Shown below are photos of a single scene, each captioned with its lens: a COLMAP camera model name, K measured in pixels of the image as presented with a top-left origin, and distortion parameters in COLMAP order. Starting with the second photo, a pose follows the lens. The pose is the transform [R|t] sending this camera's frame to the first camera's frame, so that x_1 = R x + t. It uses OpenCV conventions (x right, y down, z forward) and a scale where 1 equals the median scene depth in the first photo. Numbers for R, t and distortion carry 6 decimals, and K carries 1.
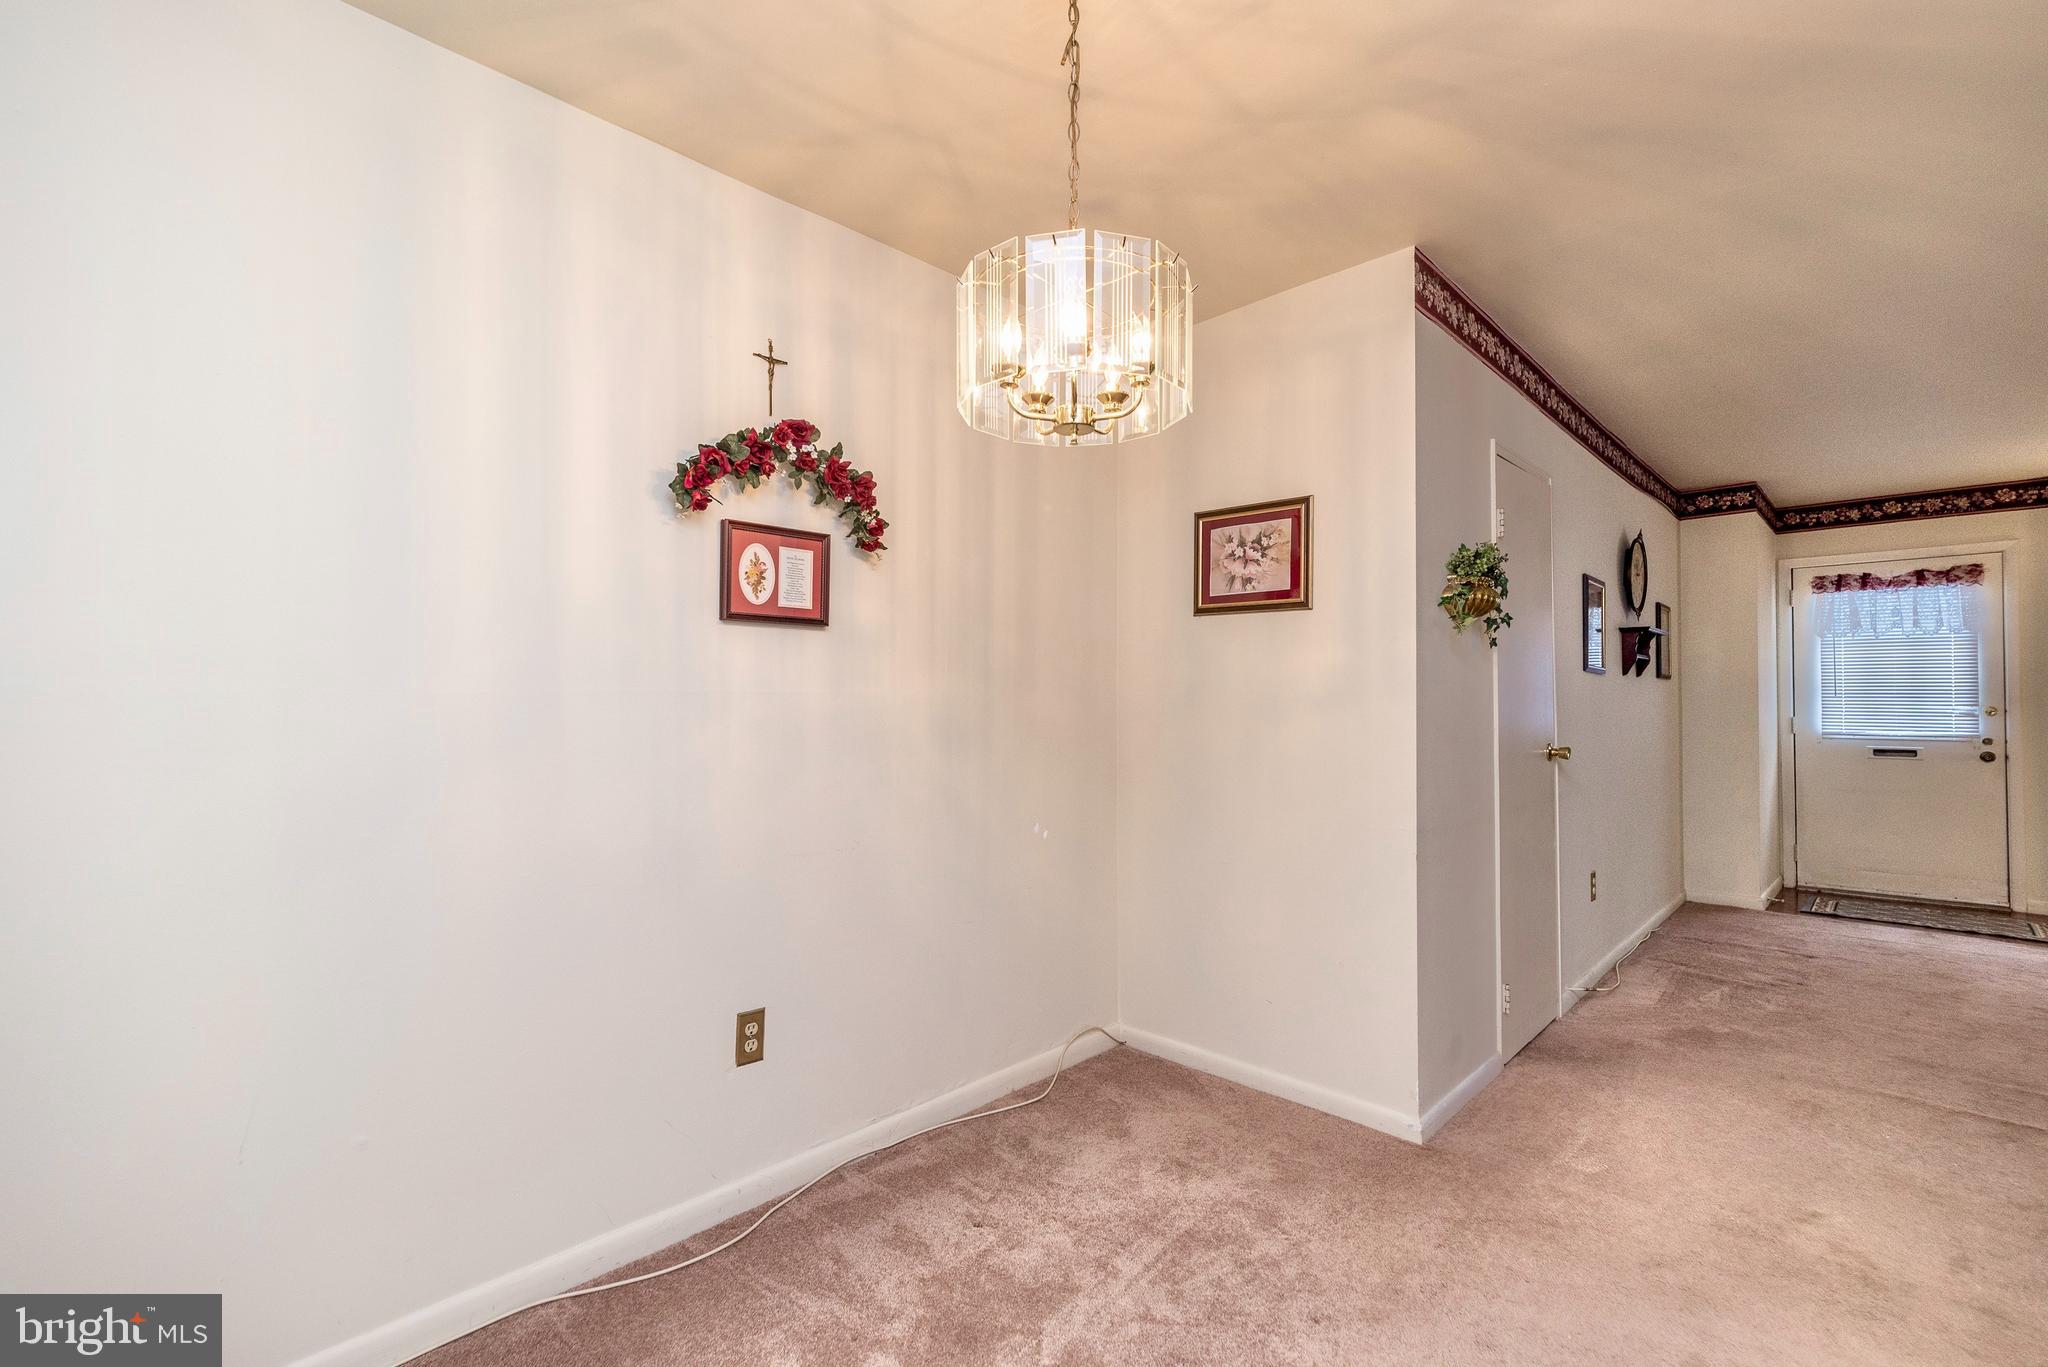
lens RADIAL K [[898.4, 0, 1034.4], [0, 898.4, 685.3], [0, 0, 1]] dist [0.004778, 0.001483]
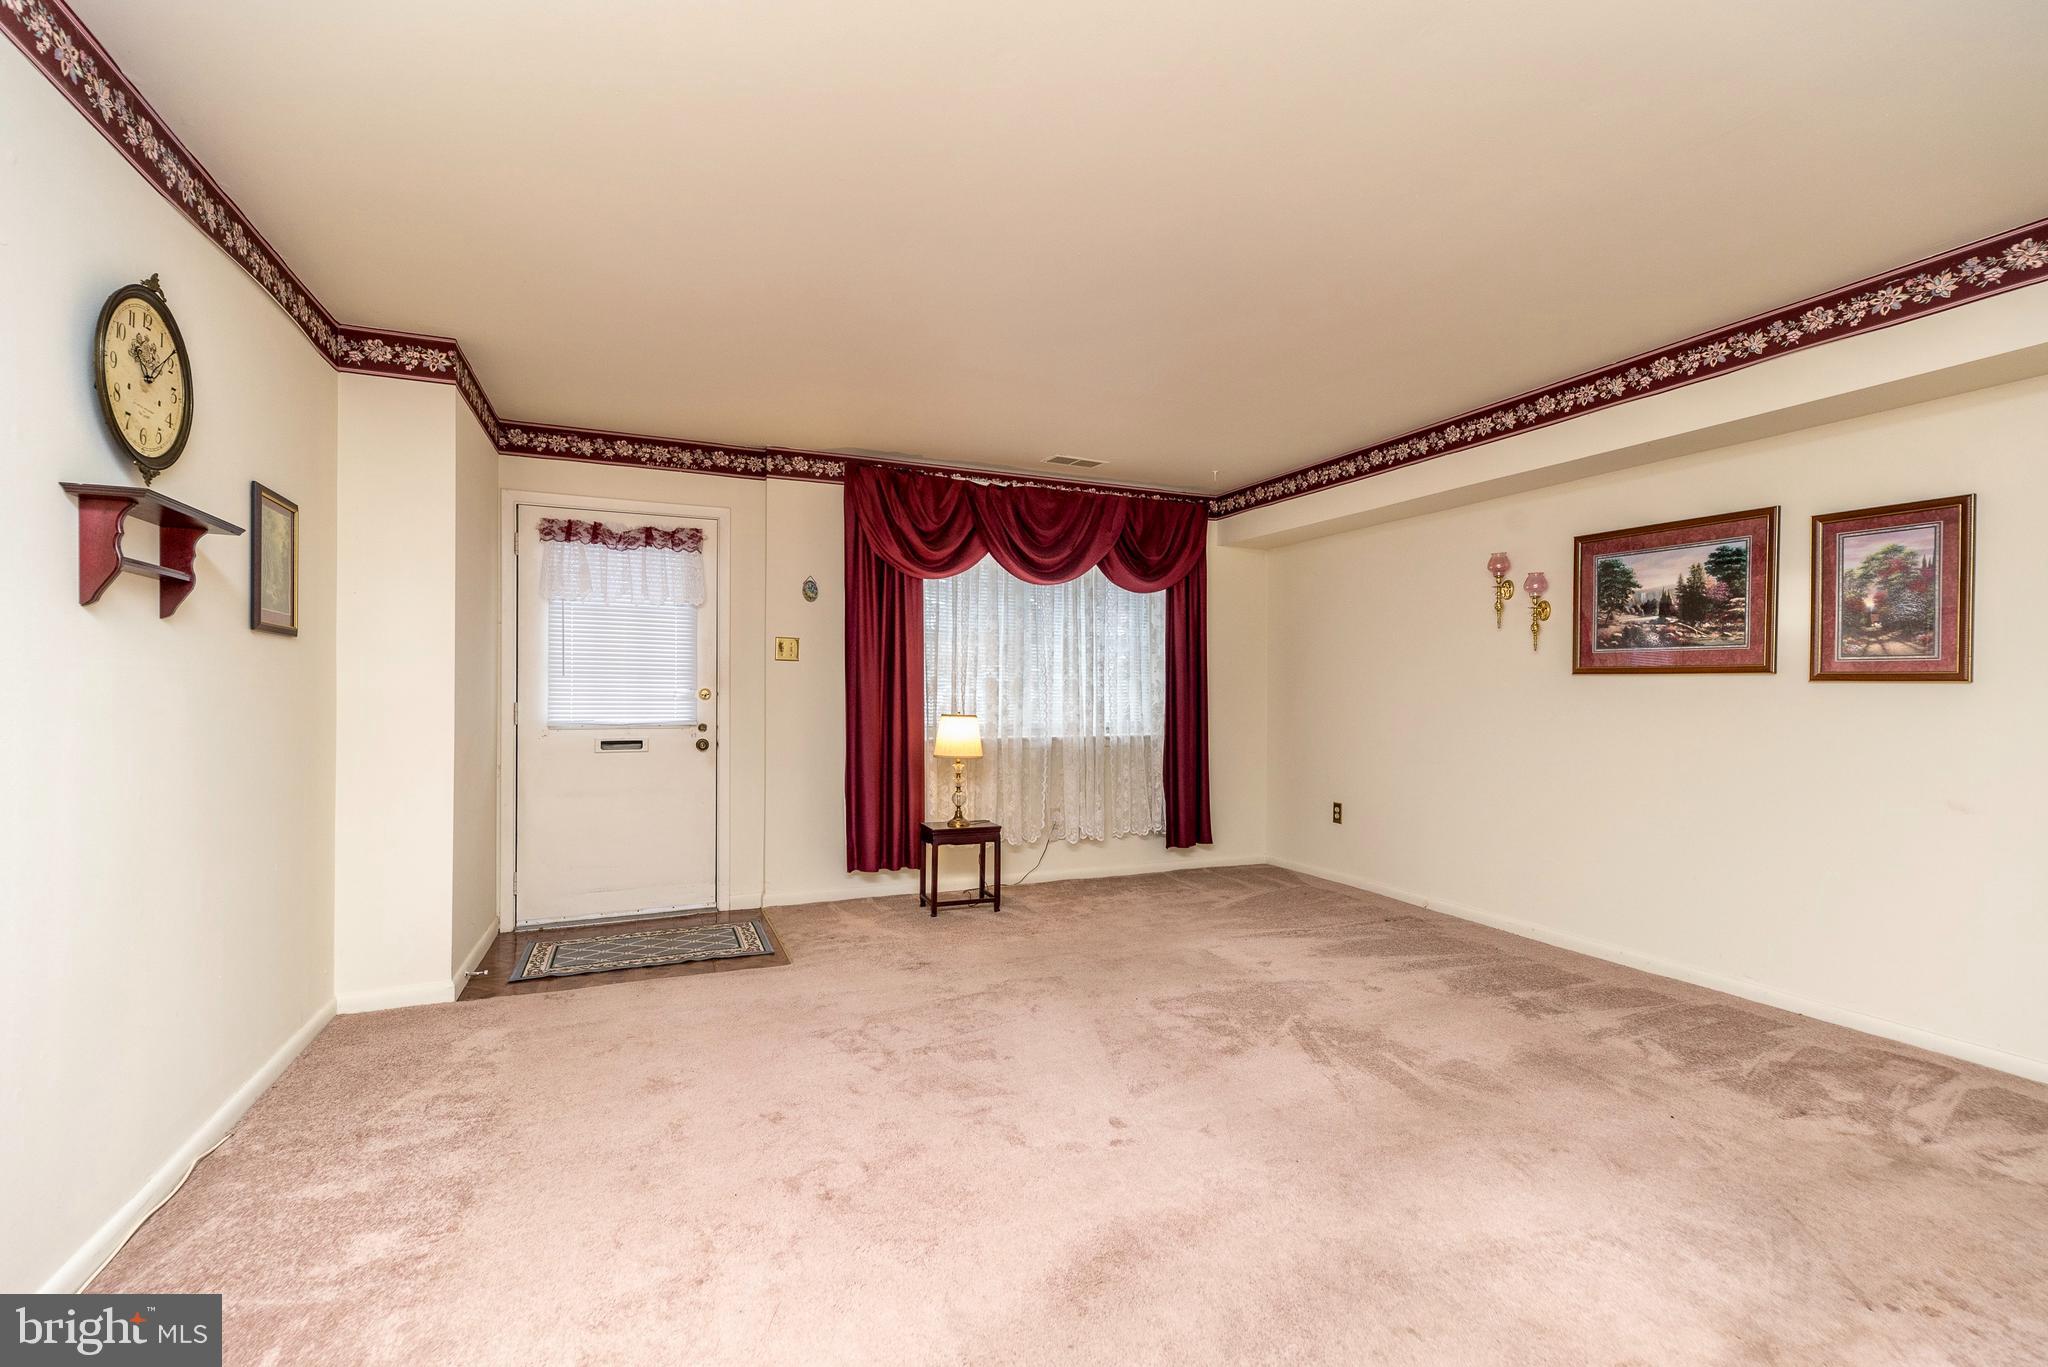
lens RADIAL K [[898.4, 0, 1027.3], [0, 898.4, 690.0], [0, 0, 1]] dist [0.004778, 0.001483]
pose [[0.383153, 0.002370, 0.923682, 0.353173], [-0.018530, 0.999815, 0.005121, 0.013706], [-0.923499, -0.019078, 0.383126, 0.362215]]
